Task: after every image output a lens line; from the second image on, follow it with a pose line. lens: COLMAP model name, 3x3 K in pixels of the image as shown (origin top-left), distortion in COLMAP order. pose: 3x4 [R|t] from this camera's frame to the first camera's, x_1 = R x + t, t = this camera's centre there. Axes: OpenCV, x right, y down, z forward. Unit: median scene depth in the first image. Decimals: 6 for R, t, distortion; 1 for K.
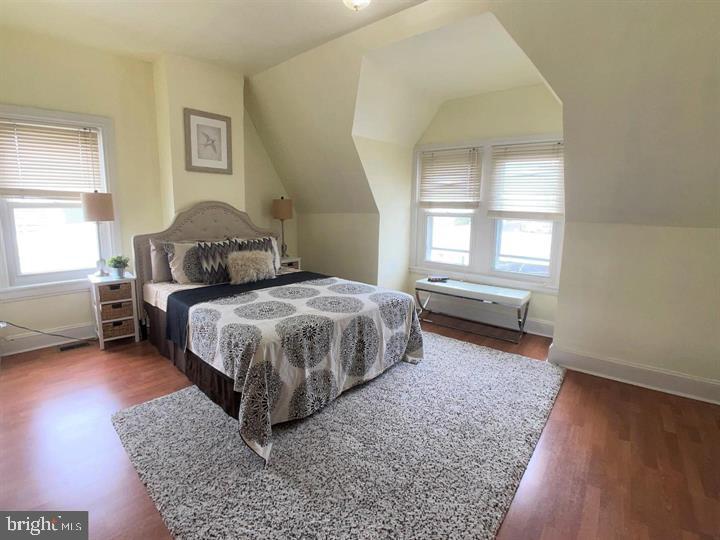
lens RADIAL K [[348.6, 0, 352.4], [0, 348.6, 265.2], [0, 0, 1]] dist [-0.103176, 0.015253]
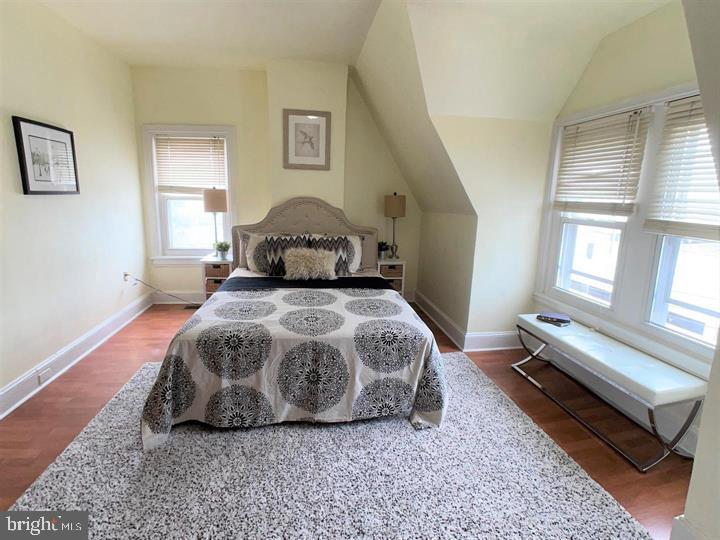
lens RADIAL K [[348.6, 0, 352.4], [0, 348.6, 265.2], [0, 0, 1]] dist [-0.103176, 0.015253]
pose [[0.754065, 0.128467, -0.644113, 0.463273], [-0.121166, 0.991062, 0.055816, -0.067300], [0.645527, 0.035955, 0.762891, 0.345750]]
